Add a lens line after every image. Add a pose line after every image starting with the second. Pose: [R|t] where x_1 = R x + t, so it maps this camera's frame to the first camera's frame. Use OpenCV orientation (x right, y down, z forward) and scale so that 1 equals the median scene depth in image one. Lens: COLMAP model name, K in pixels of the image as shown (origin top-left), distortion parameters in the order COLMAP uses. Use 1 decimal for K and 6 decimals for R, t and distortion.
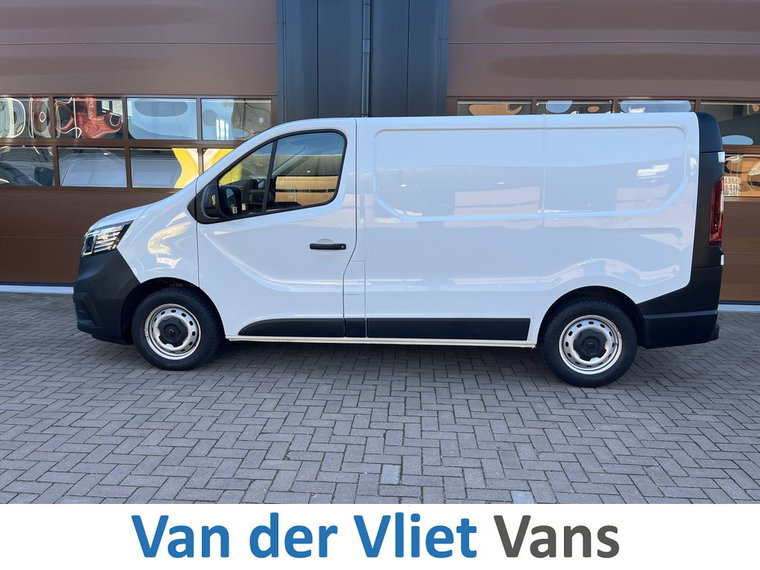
lens RADIAL K [[577.7, 0, 379.4], [0, 577.7, 282.6], [0, 0, 1]] dist [0.058823, -0.074938]
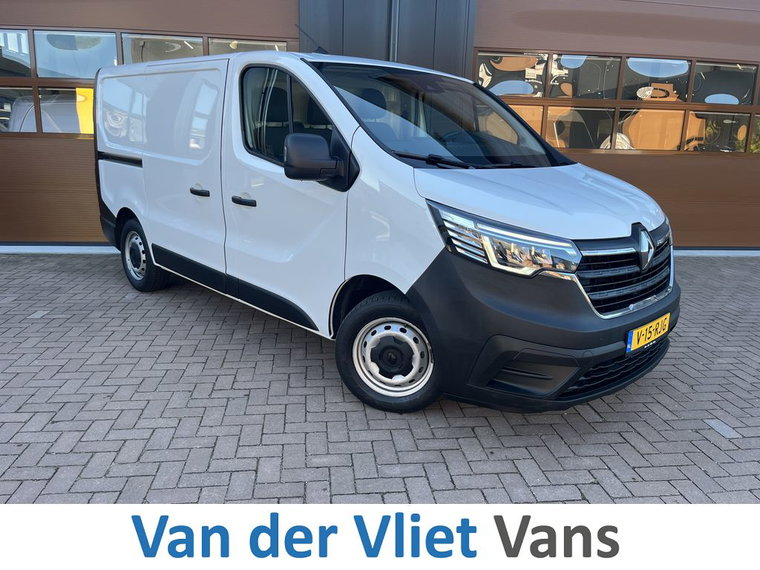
lens RADIAL K [[577.7, 0, 378.3], [0, 577.7, 285.5], [0, 0, 1]] dist [0.058823, -0.074938]
pose [[0.982905, -0.031879, 0.181335, -0.441473], [0.015795, 0.995865, 0.089460, -0.007333], [-0.183437, -0.085066, 0.979344, 0.026971]]
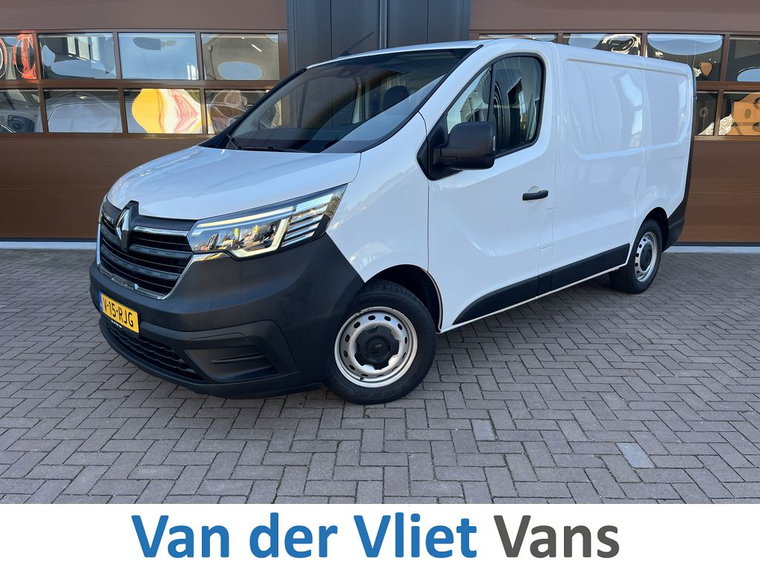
lens RADIAL K [[577.7, 0, 384.8], [0, 577.7, 281.8], [0, 0, 1]] dist [0.058823, -0.074938]
pose [[0.998421, -0.022857, 0.051307, -0.146206], [0.018591, 0.996448, 0.082133, 0.008576], [-0.053002, -0.081050, 0.995300, 0.073414]]
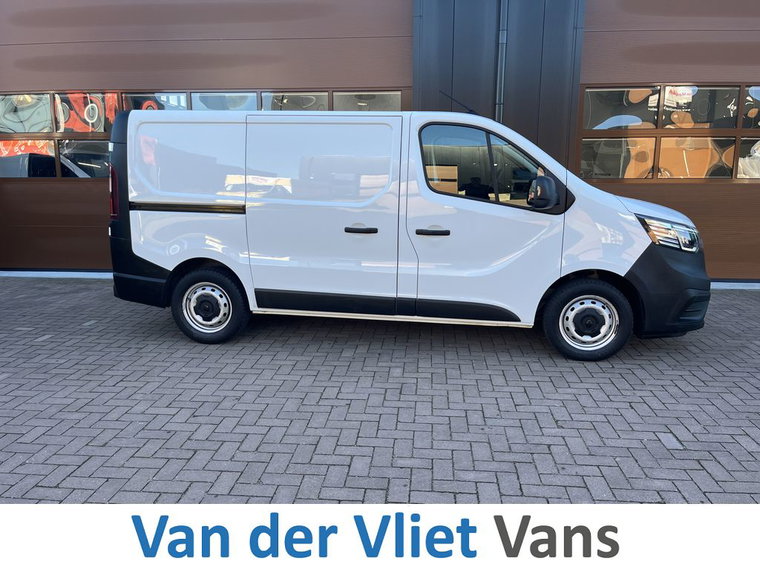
lens RADIAL K [[577.7, 0, 378.9], [0, 577.7, 279.5], [0, 0, 1]] dist [0.058823, -0.074938]
pose [[0.999629, -0.010435, -0.025142, -0.401107], [0.011034, 0.999656, 0.023795, -0.007049], [0.024885, -0.024064, 0.999401, -0.092266]]
